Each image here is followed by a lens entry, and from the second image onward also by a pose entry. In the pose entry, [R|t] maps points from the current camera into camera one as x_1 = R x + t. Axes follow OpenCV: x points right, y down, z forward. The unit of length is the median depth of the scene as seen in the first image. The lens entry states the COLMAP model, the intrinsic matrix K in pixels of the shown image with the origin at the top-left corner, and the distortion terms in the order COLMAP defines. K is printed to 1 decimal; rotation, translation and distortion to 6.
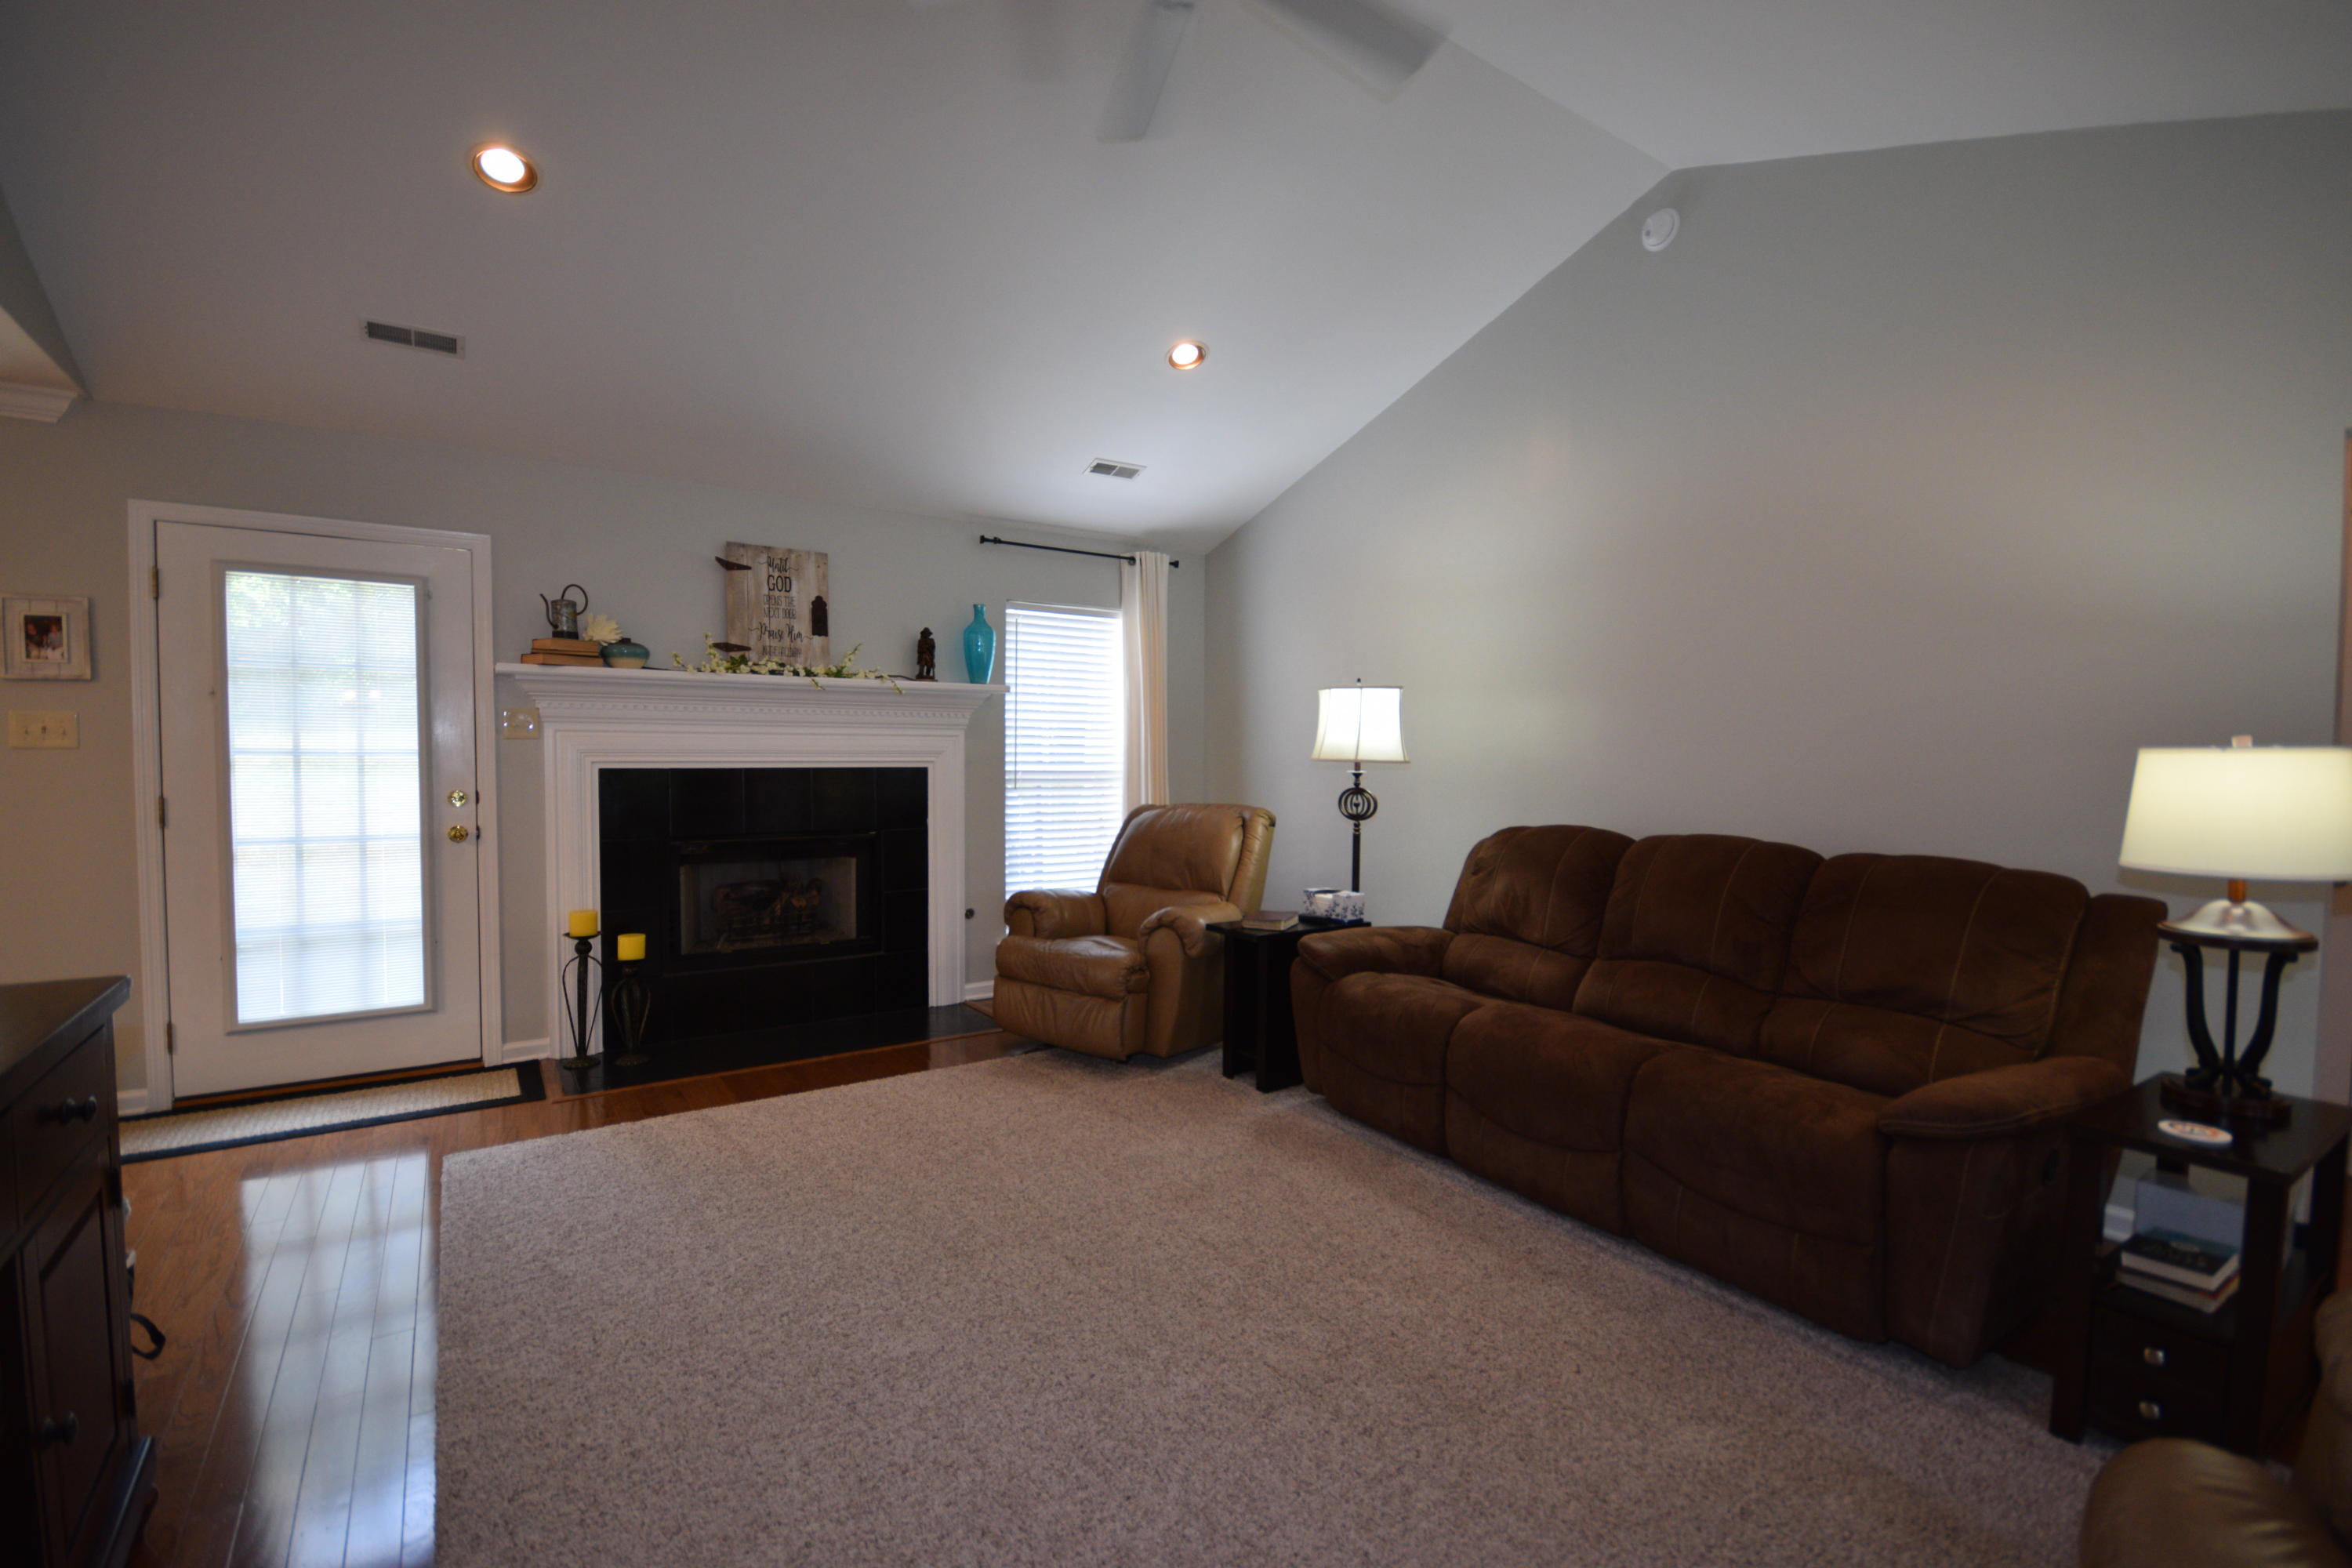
lens RADIAL K [[1045.3, 0, 1164.9], [0, 1045.3, 787.0], [0, 0, 1]] dist [0.009051, -0.000293]
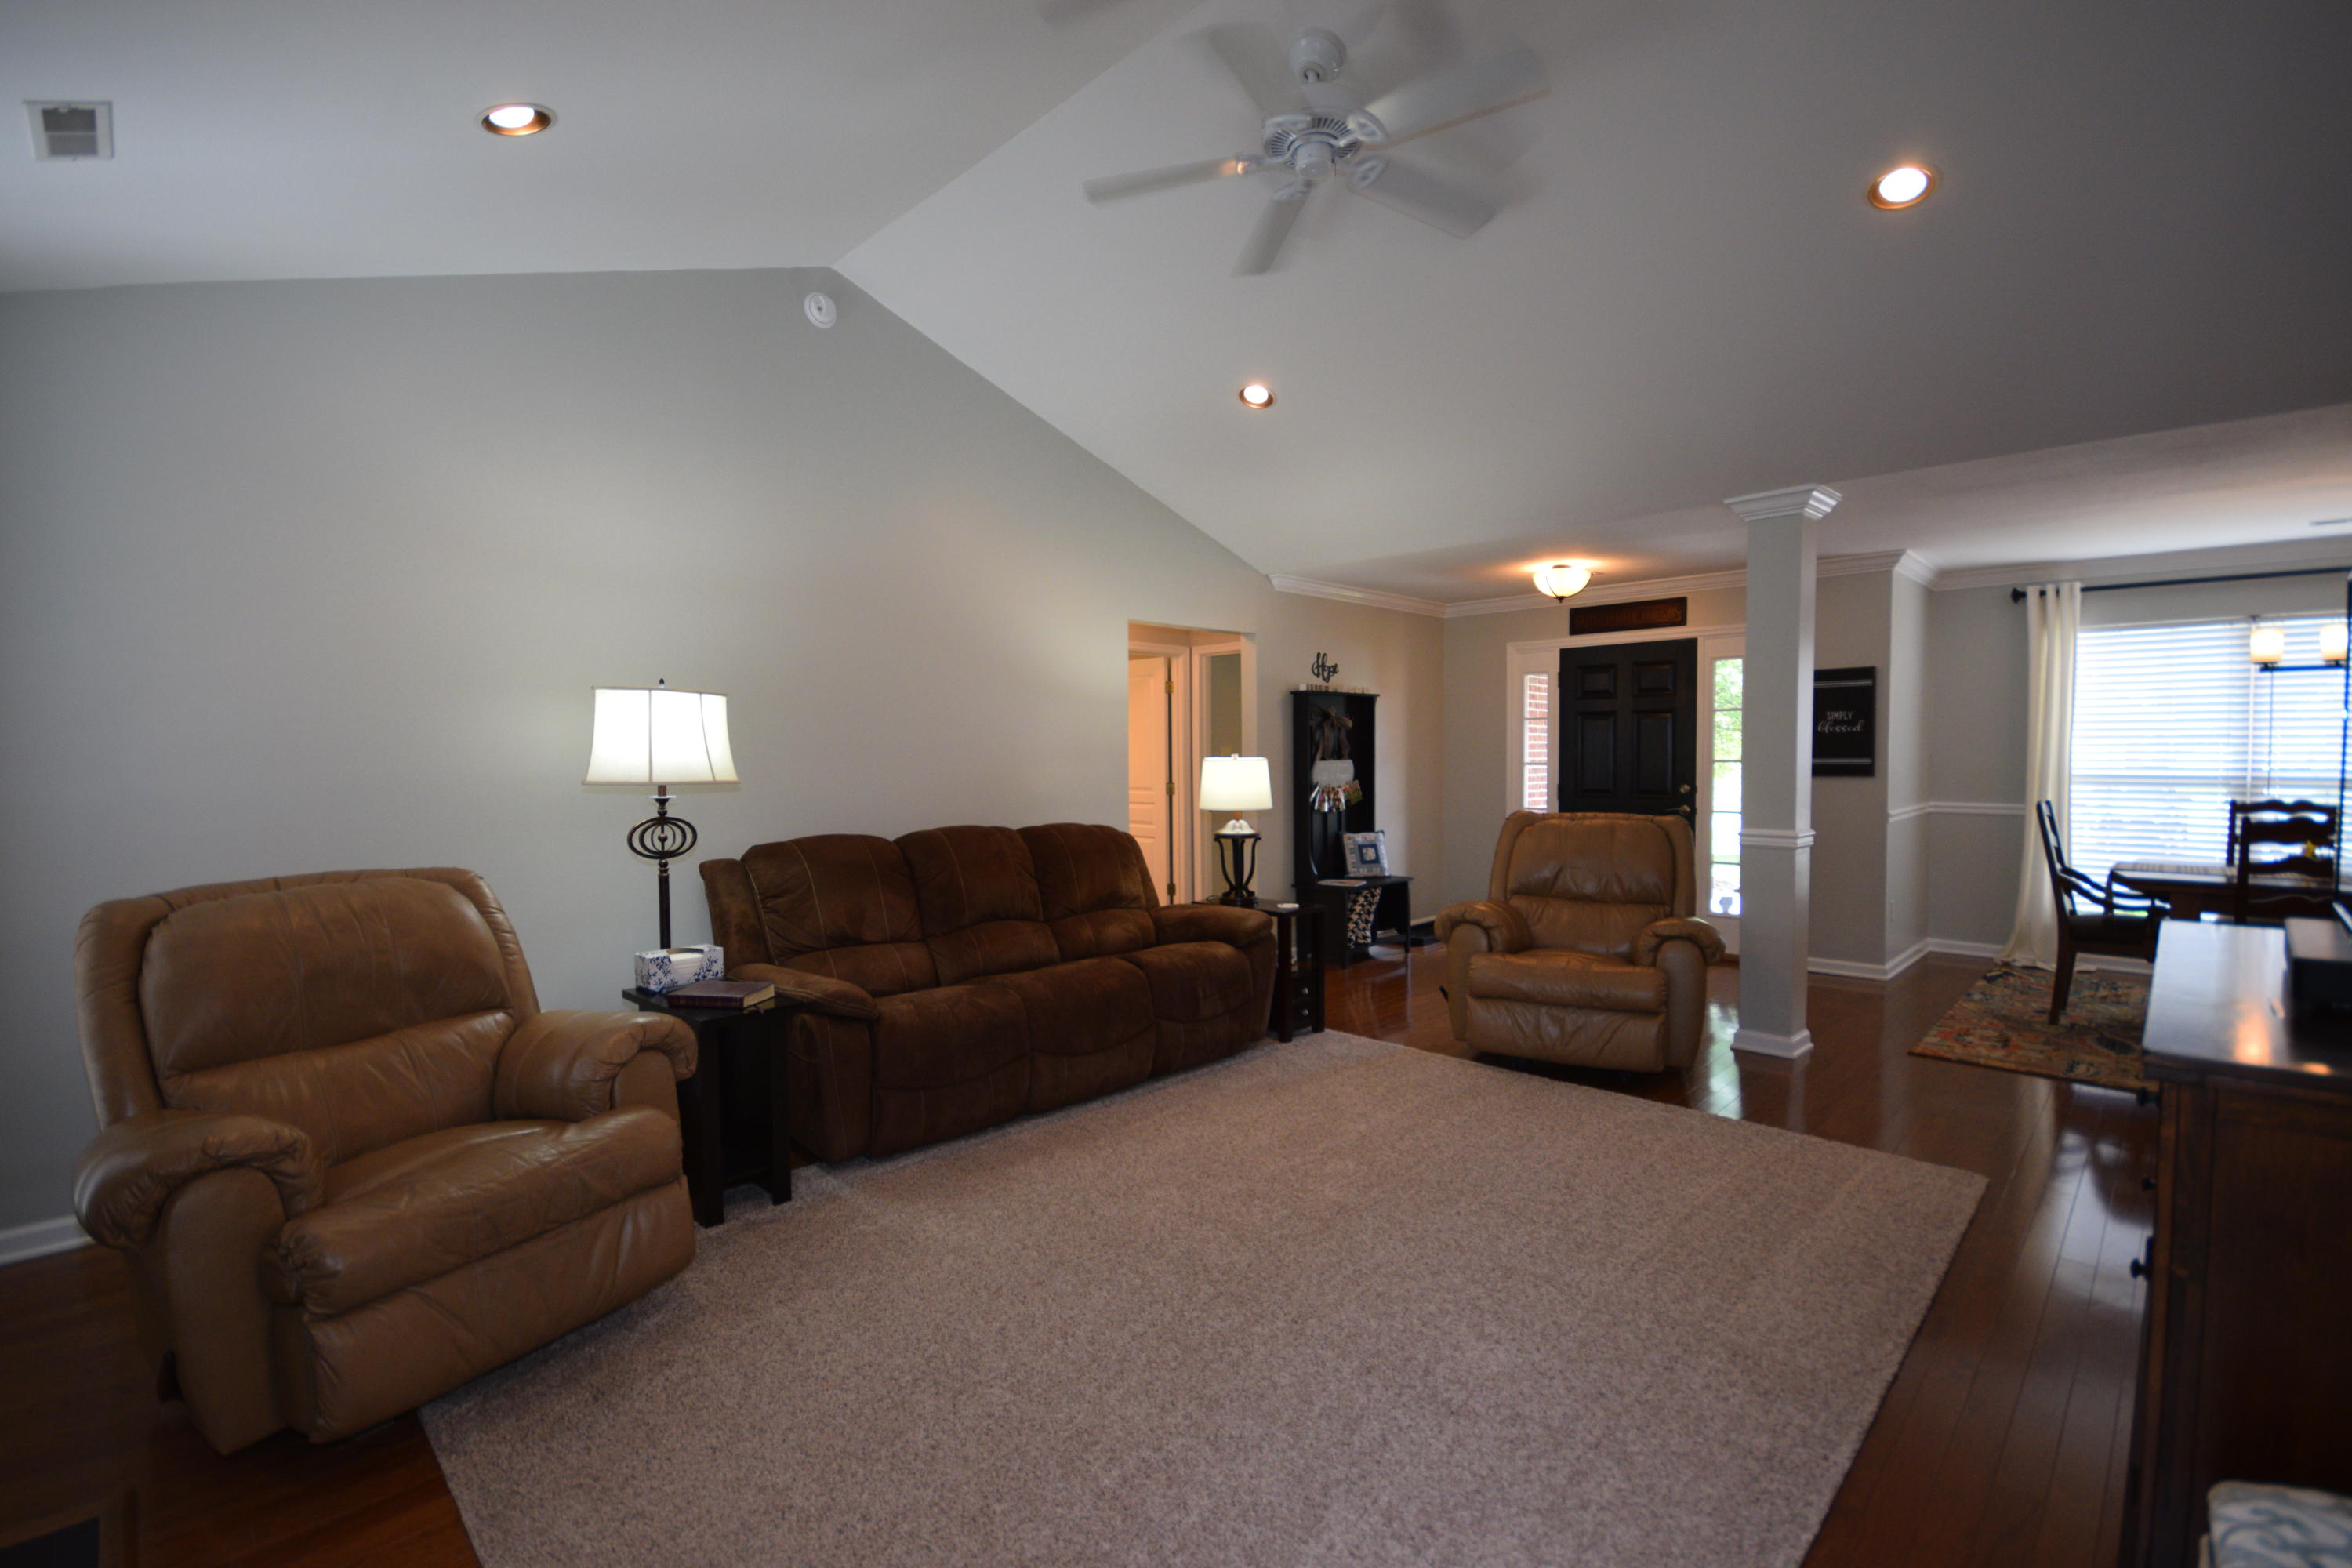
lens RADIAL K [[1045.3, 0, 1173.0], [0, 1045.3, 792.6], [0, 0, 1]] dist [0.009051, -0.000293]
pose [[-0.186527, -0.042222, 0.981542, -1.410944], [0.040079, 0.997917, 0.050543, -0.090143], [-0.981632, 0.048766, -0.184446, 1.631356]]
